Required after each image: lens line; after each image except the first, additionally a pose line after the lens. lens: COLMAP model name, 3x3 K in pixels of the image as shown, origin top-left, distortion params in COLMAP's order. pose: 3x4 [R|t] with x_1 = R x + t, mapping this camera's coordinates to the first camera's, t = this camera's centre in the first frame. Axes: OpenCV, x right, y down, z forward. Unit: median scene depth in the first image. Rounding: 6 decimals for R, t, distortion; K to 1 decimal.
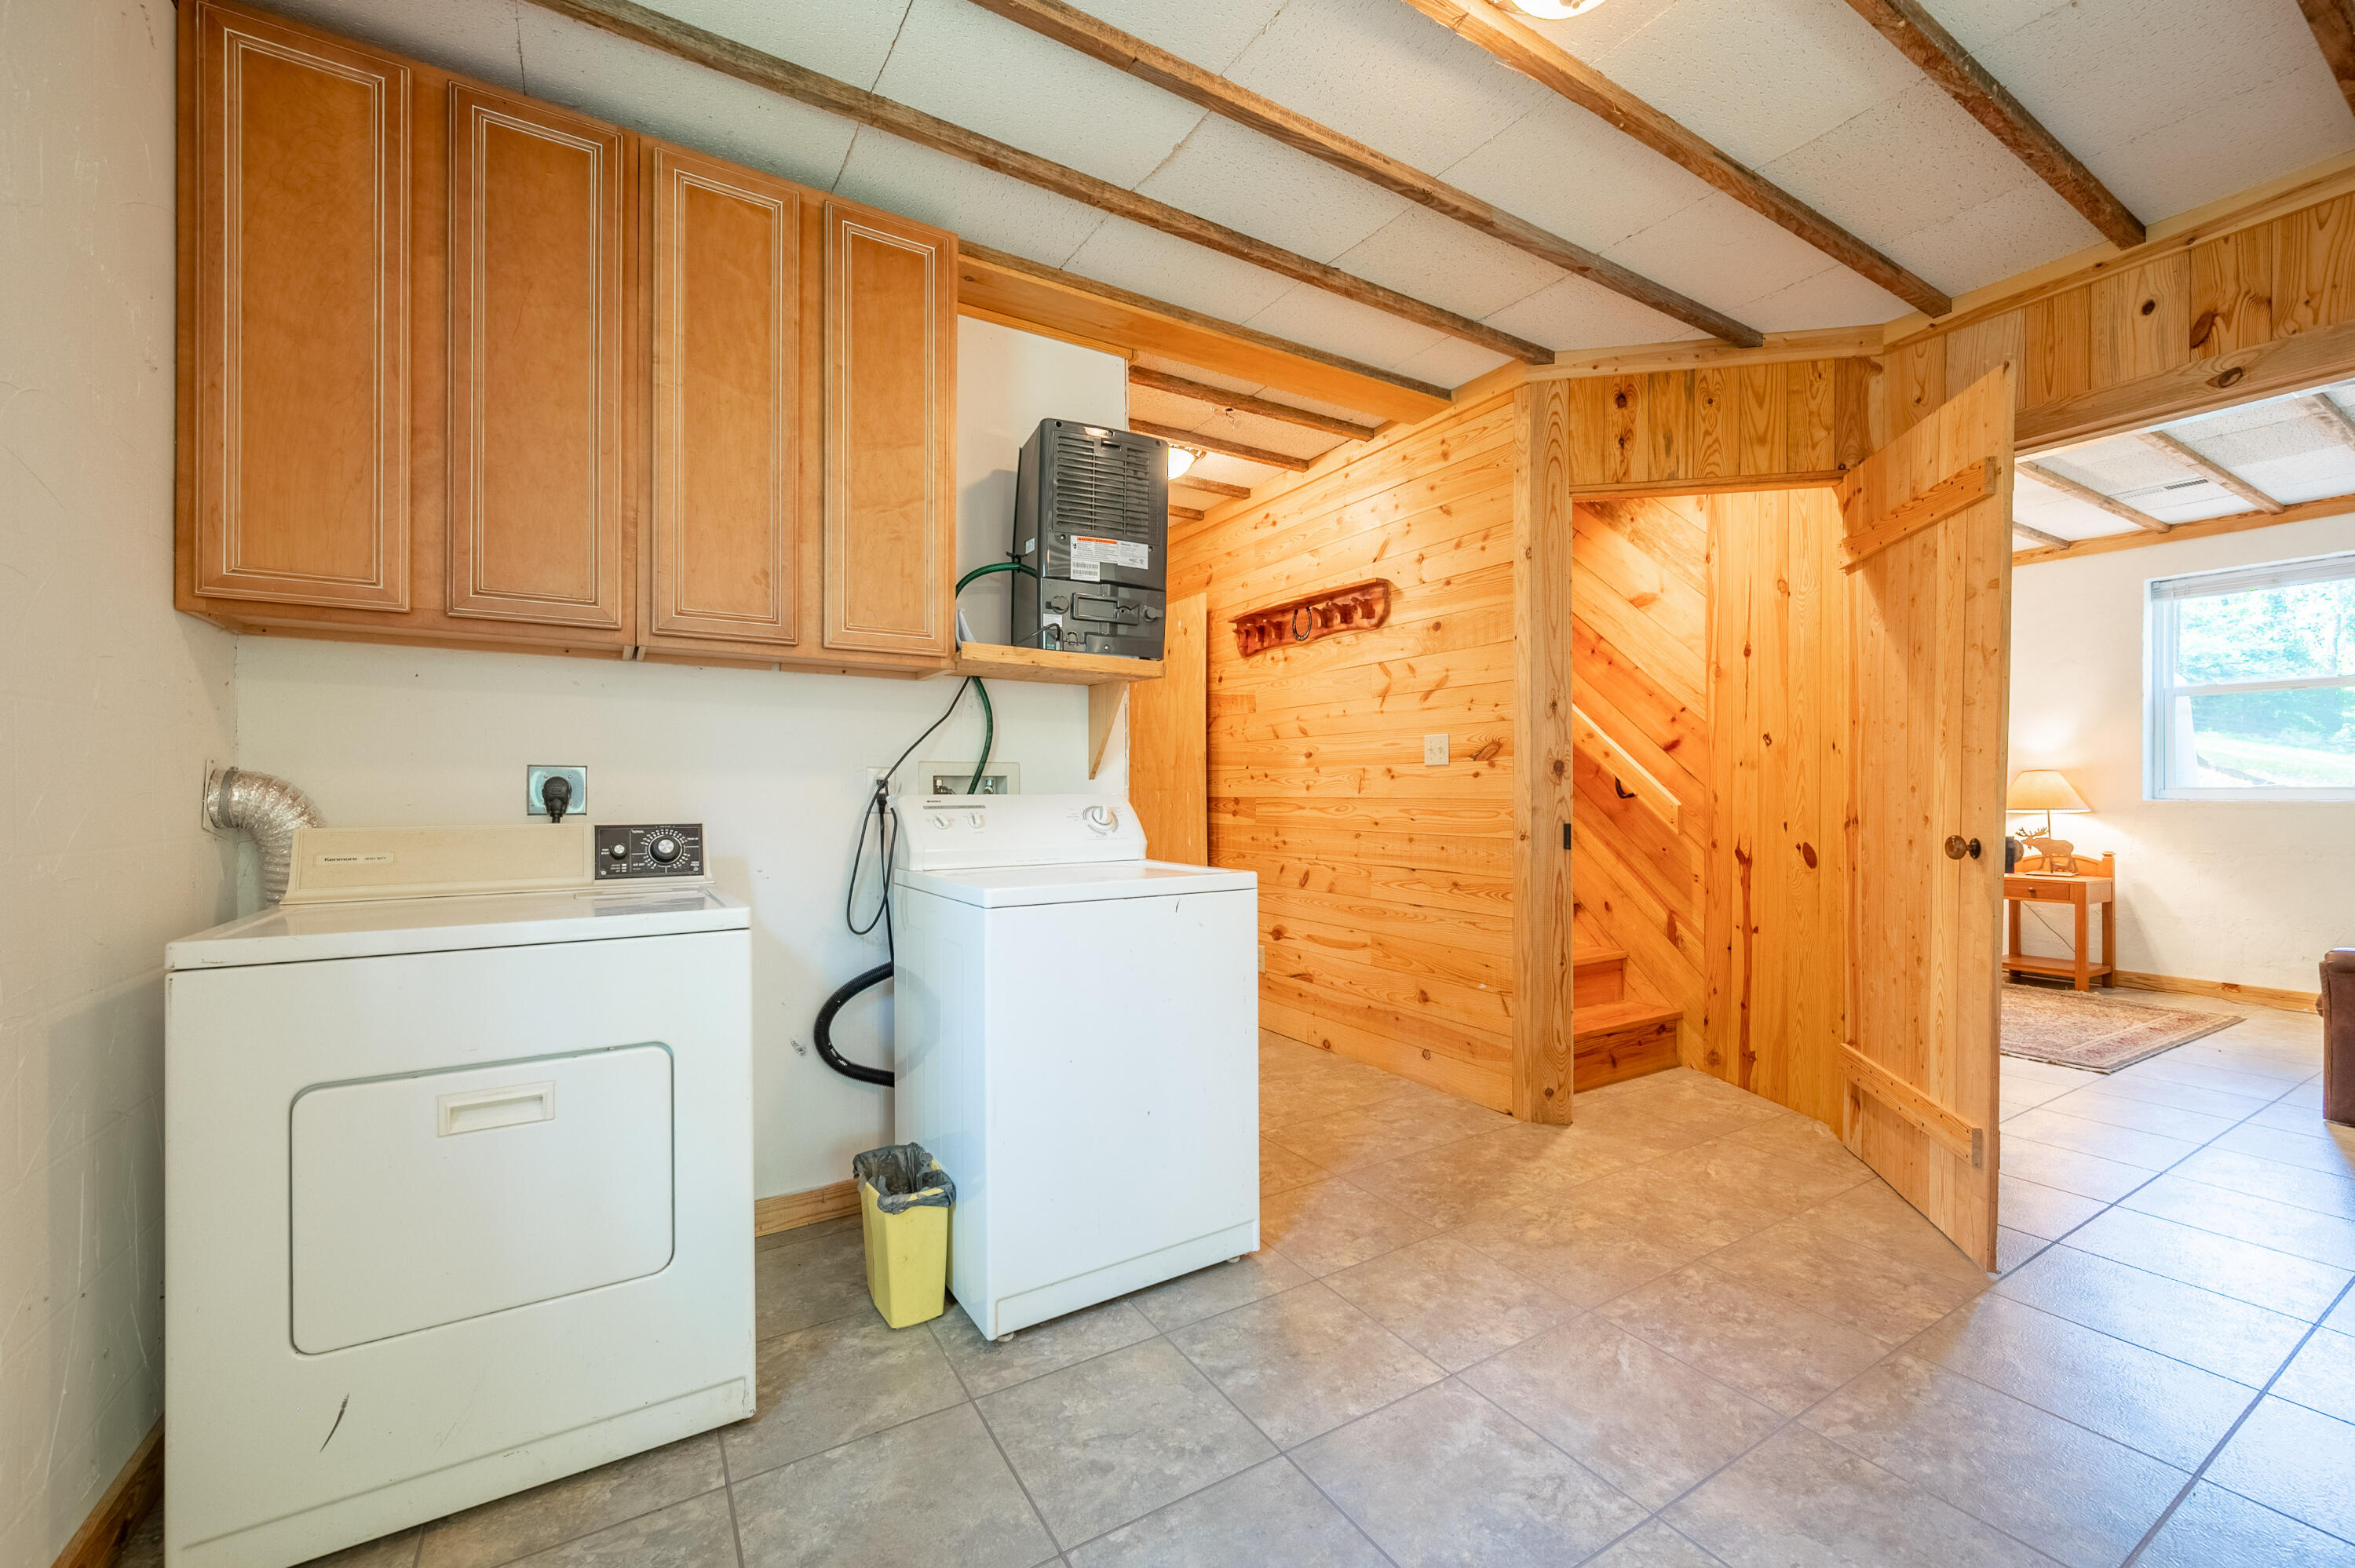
lens RADIAL K [[944.3, 0, 1191.0], [0, 944.3, 799.7], [0, 0, 1]] dist [0.000292, 0.000089]
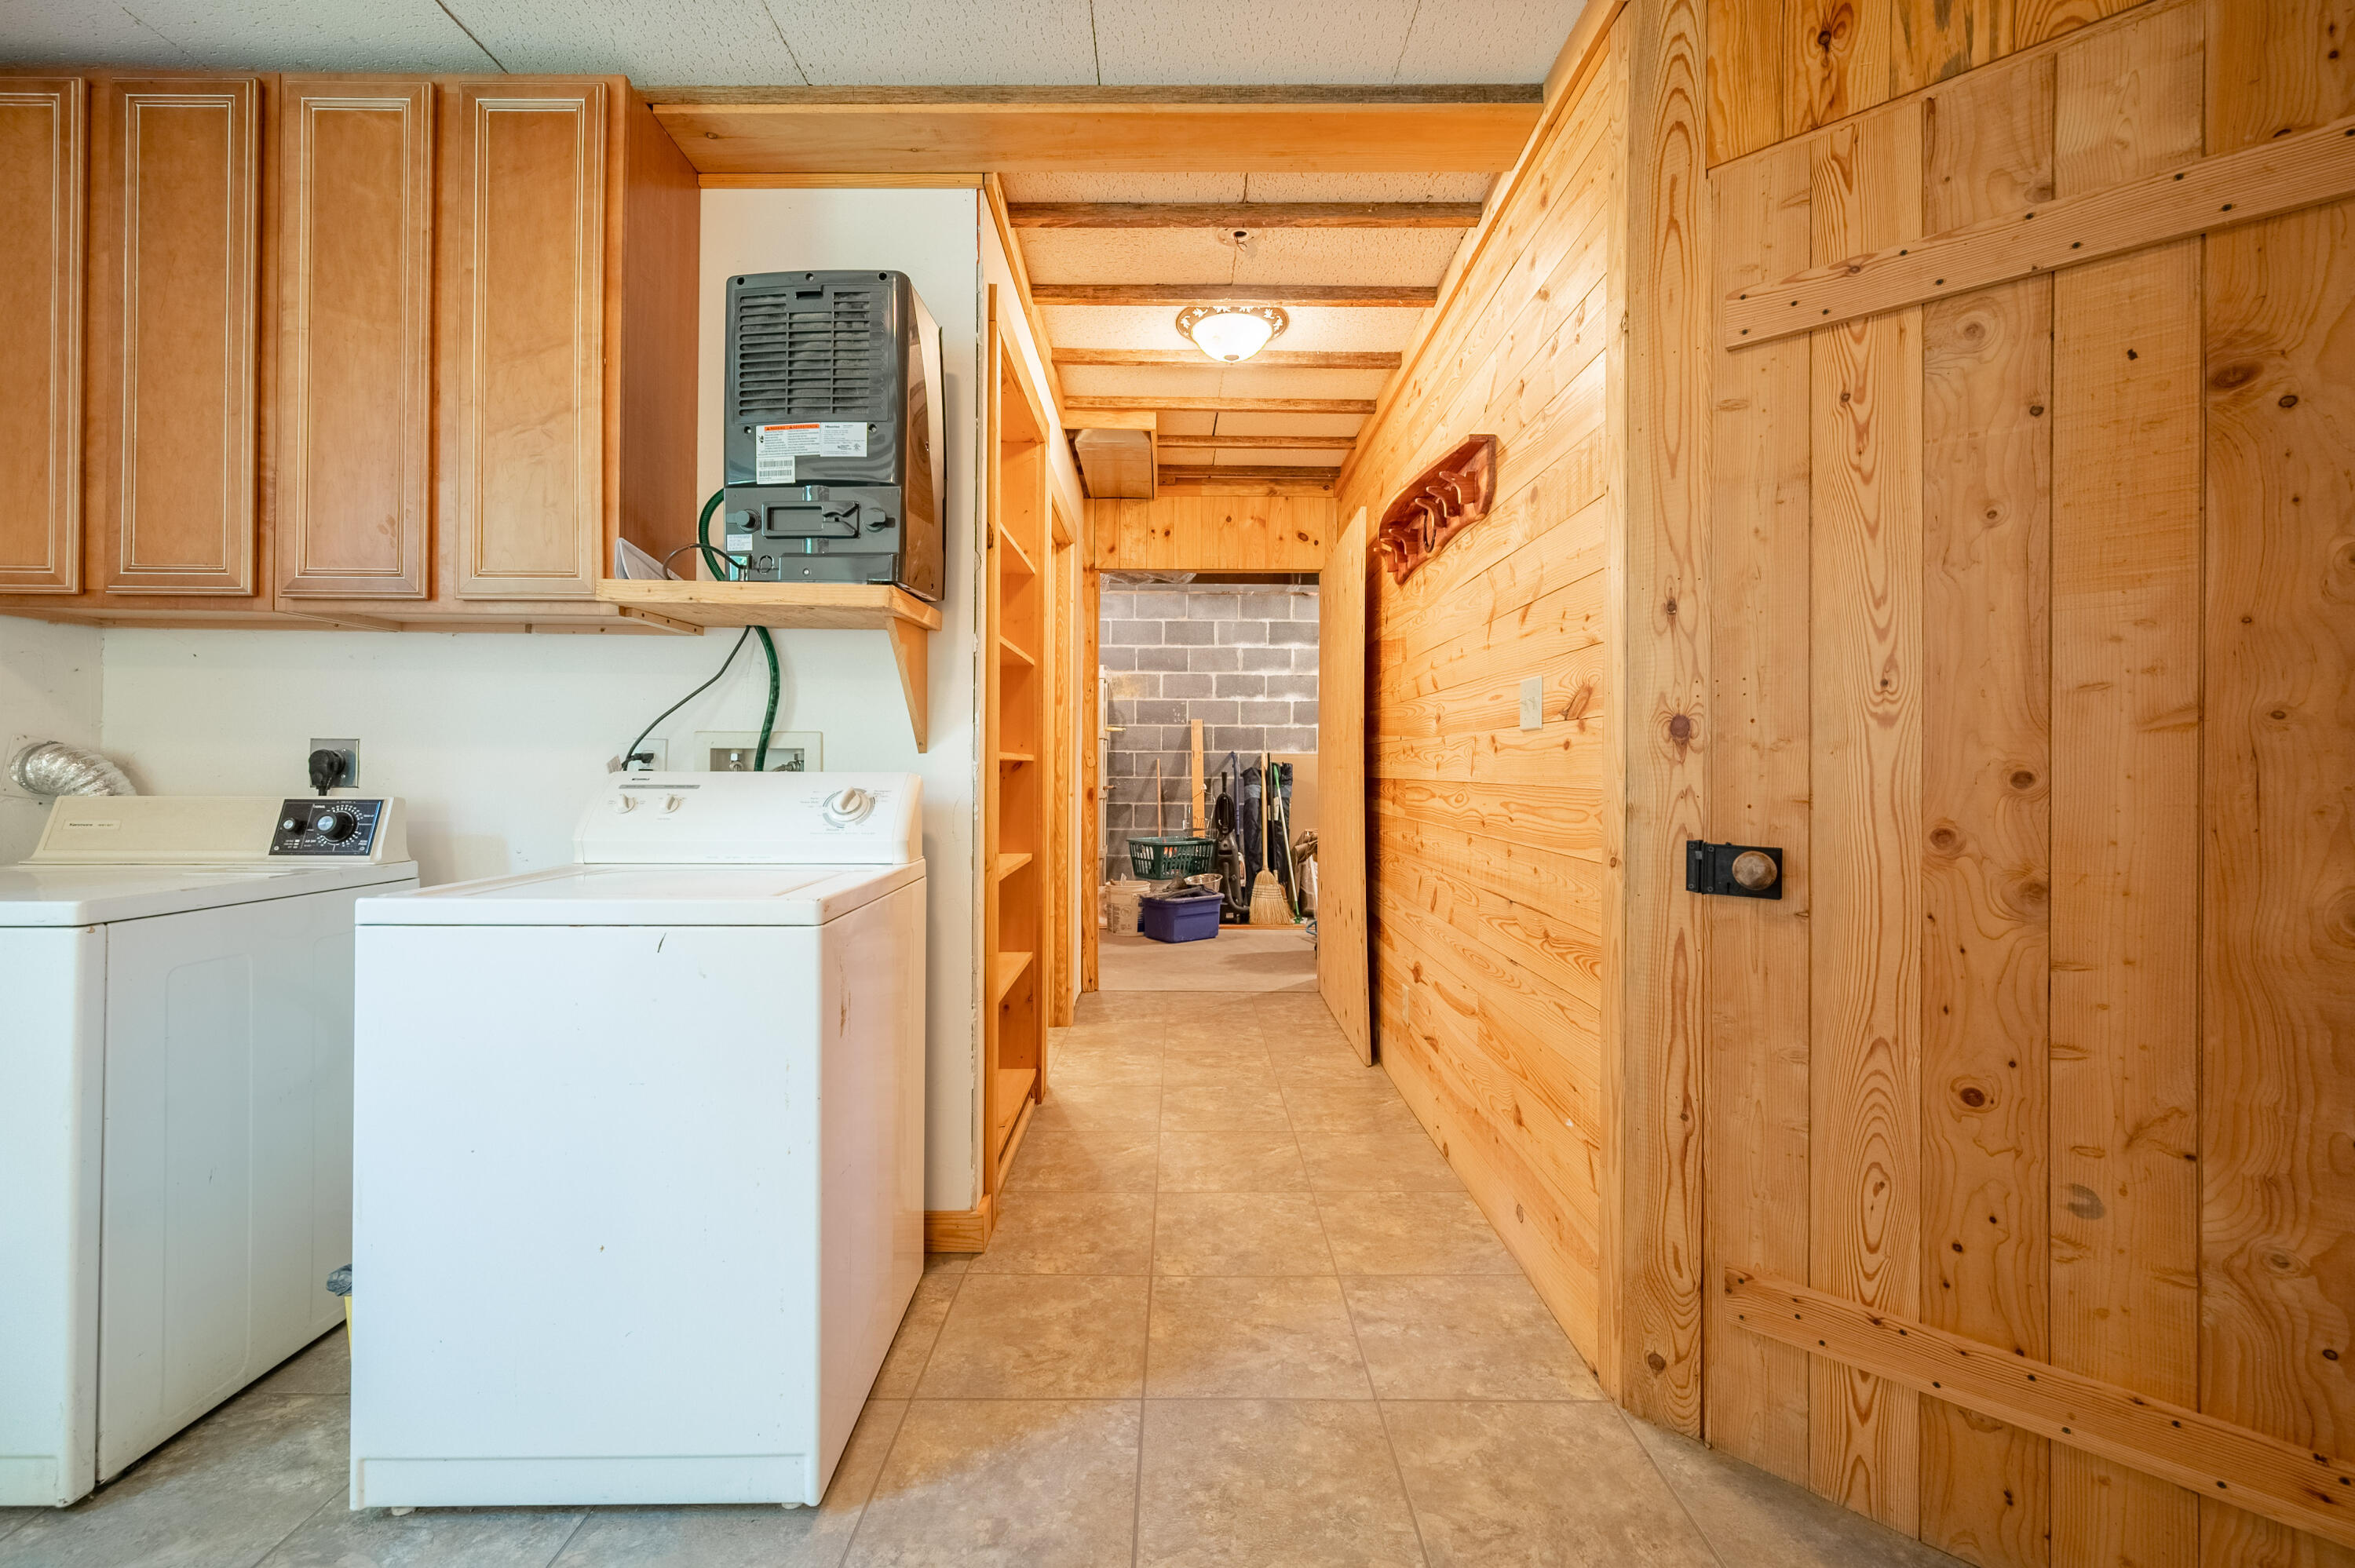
lens RADIAL K [[944.3, 0, 1161.9], [0, 944.3, 770.2], [0, 0, 1]] dist [0.000292, 0.000089]
pose [[0.845602, 0.009103, -0.533736, 0.519287], [-0.012490, 0.999918, -0.002734, -0.008892], [0.533667, 0.008978, 0.845647, 0.514534]]
